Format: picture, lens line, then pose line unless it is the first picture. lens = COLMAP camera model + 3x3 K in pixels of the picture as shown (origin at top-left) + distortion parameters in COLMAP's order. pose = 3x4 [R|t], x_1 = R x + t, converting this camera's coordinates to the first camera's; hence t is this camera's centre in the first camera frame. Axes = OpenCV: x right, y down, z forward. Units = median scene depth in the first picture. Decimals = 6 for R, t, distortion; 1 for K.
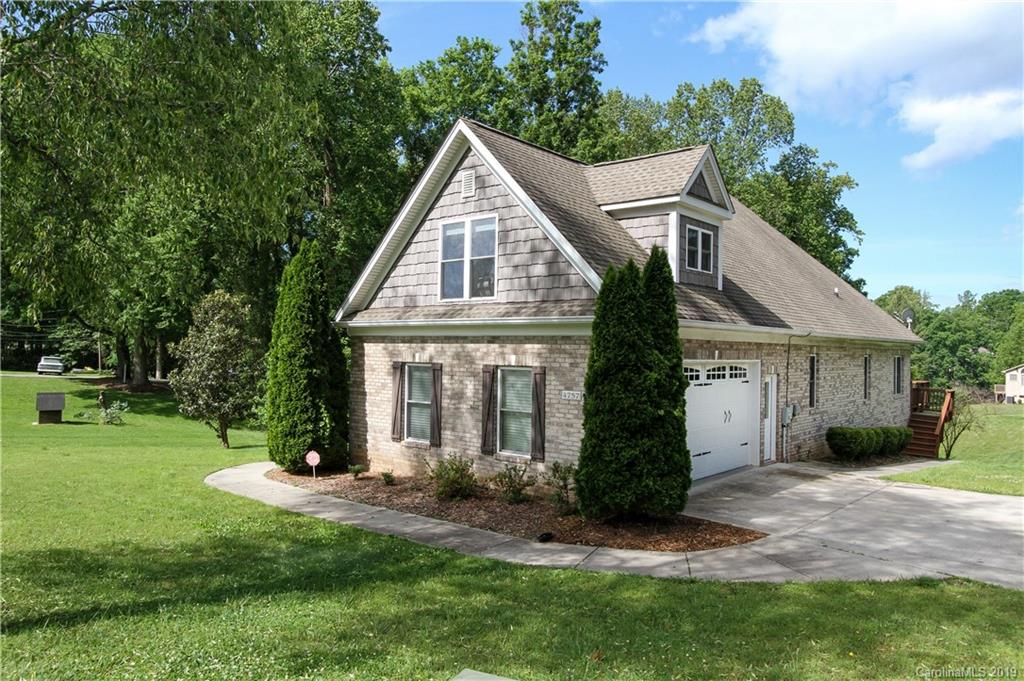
lens RADIAL K [[712.3, 0, 512.0], [0, 712.3, 340.5], [0, 0, 1]] dist [0.003146, 0.000084]
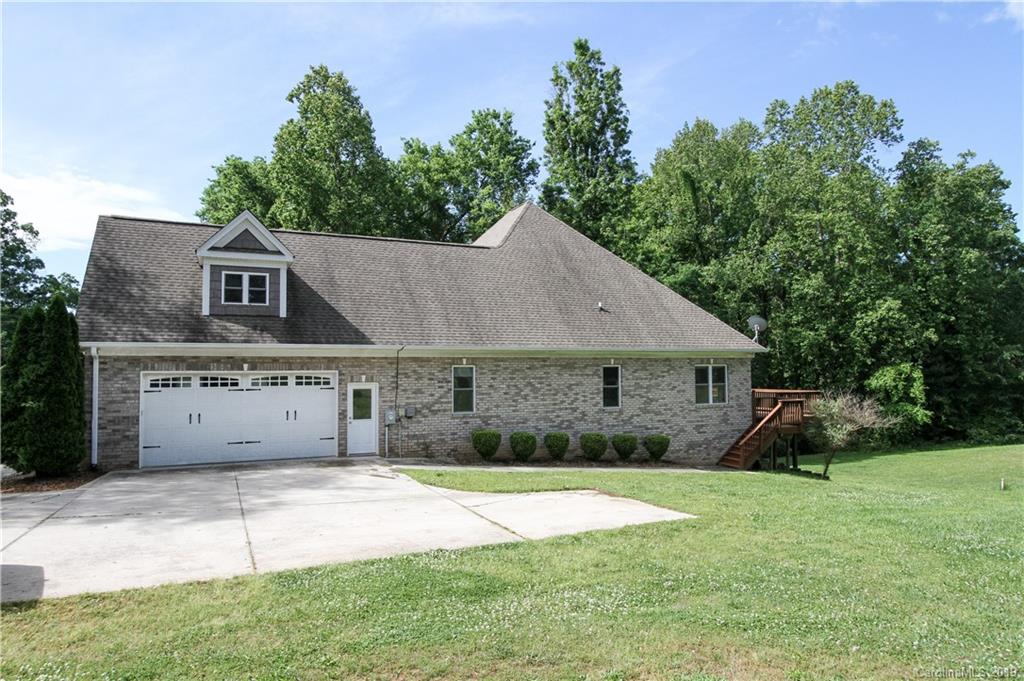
lens RADIAL K [[653.0, 0, 512.0], [0, 653.0, 340.5], [0, 0, 1]] dist [-0.002818, -0.000752]
pose [[0.910693, -0.048751, -0.410196, 0.248908], [0.031741, 0.998334, -0.048181, 0.009009], [0.411862, 0.030859, 0.910724, 0.020403]]
